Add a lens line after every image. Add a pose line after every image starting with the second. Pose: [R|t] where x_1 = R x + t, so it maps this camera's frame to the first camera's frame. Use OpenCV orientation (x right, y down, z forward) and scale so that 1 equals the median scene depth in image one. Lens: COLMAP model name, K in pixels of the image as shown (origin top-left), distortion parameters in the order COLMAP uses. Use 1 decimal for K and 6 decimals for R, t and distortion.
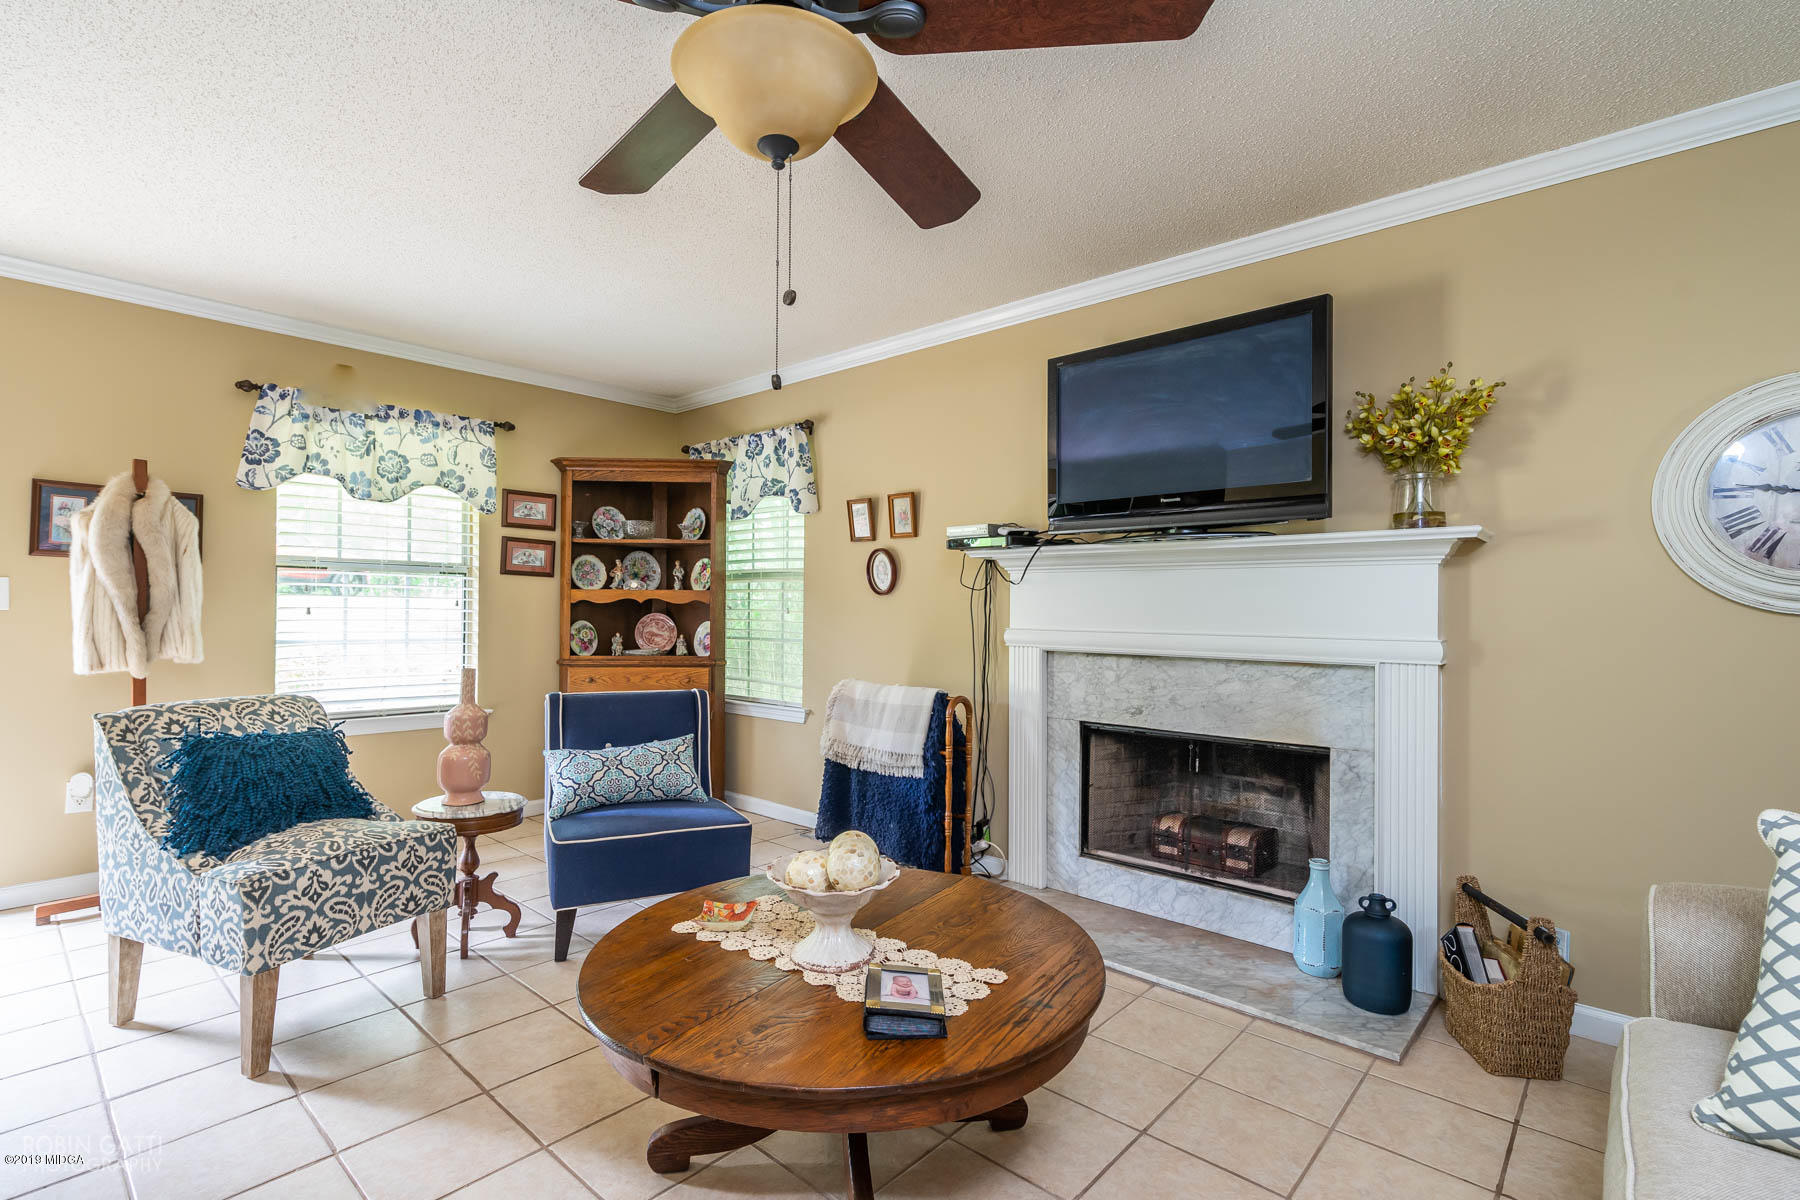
lens RADIAL K [[832.6, 0, 902.4], [0, 832.6, 620.5], [0, 0, 1]] dist [-0.001352, 0.000196]
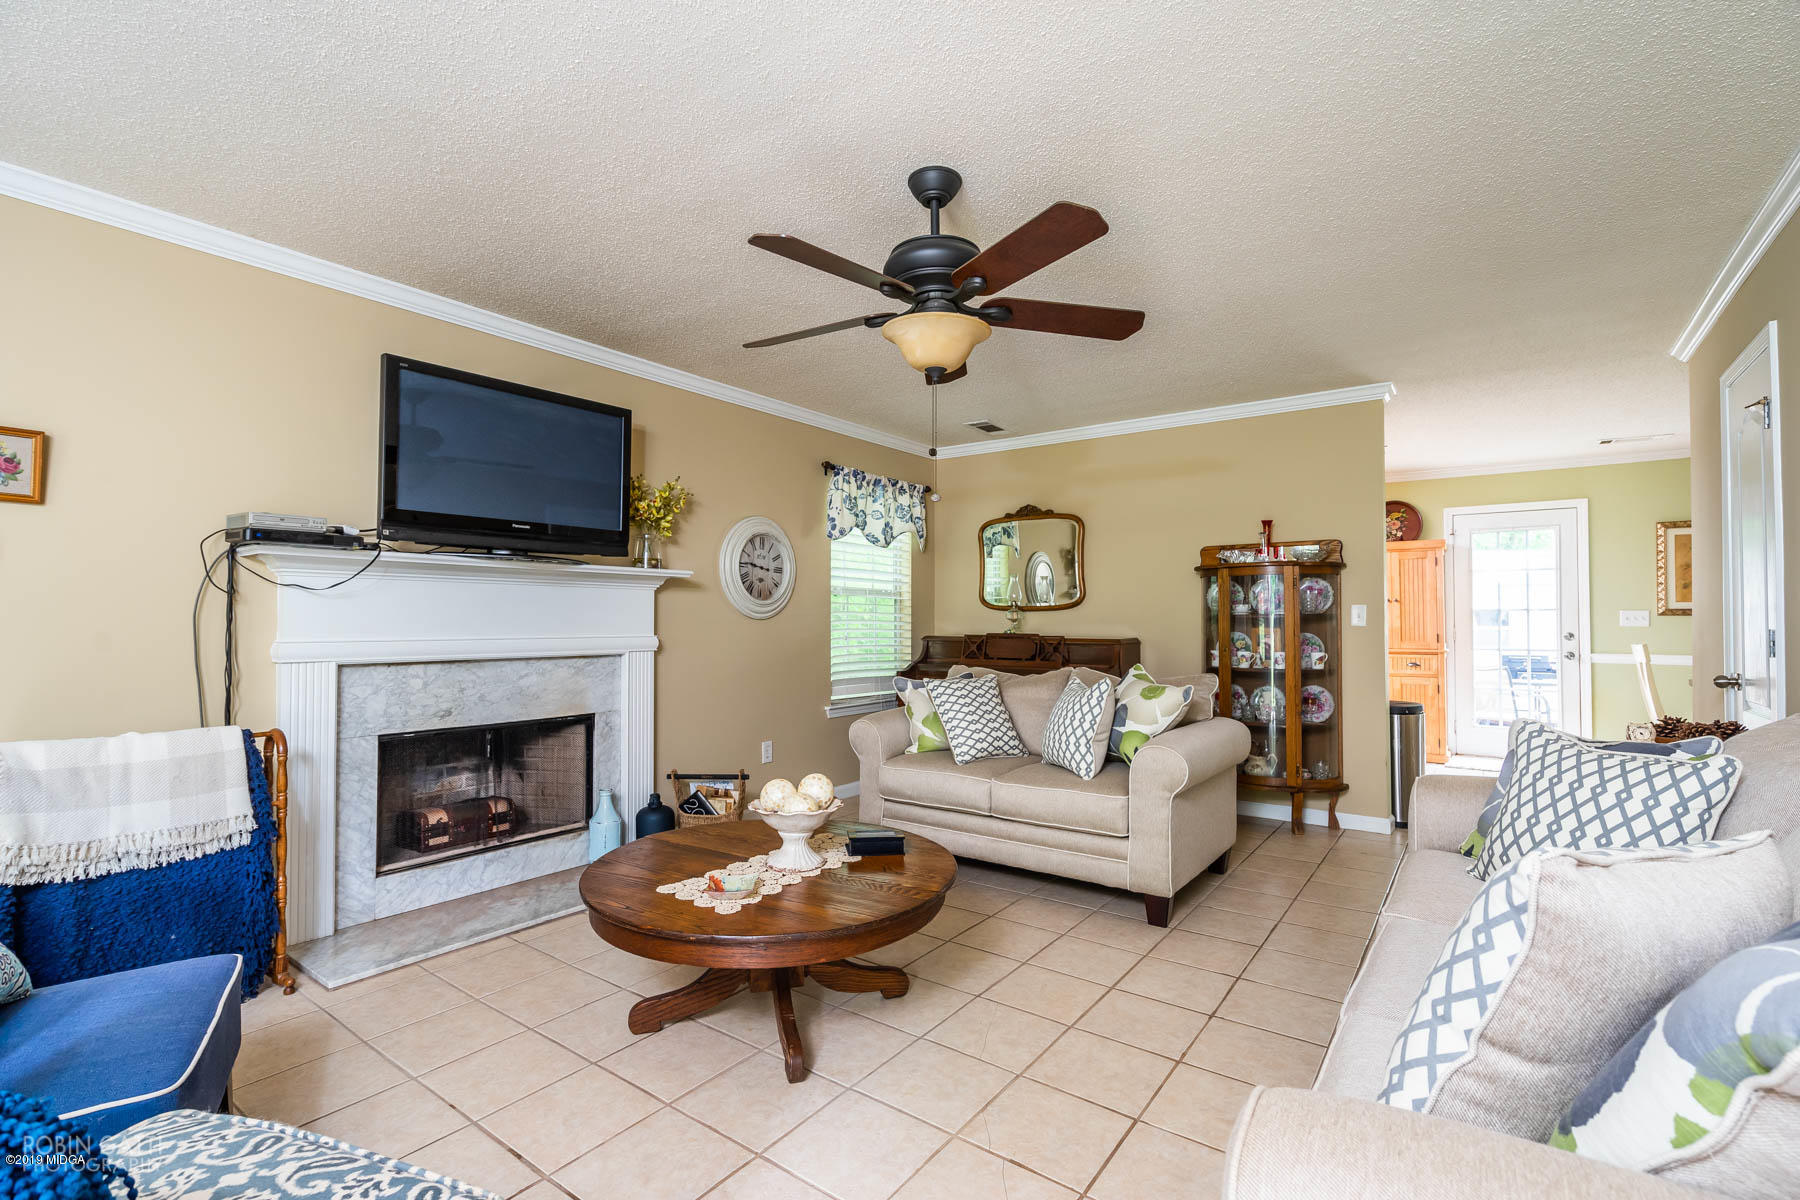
lens RADIAL K [[832.6, 0, 902.4], [0, 832.6, 620.5], [0, 0, 1]] dist [-0.001352, 0.000196]
pose [[-0.101921, -0.011045, 0.994731, -0.843399], [0.007745, 0.999899, 0.011896, -0.018496], [-0.994762, 0.008917, -0.101825, 0.529098]]
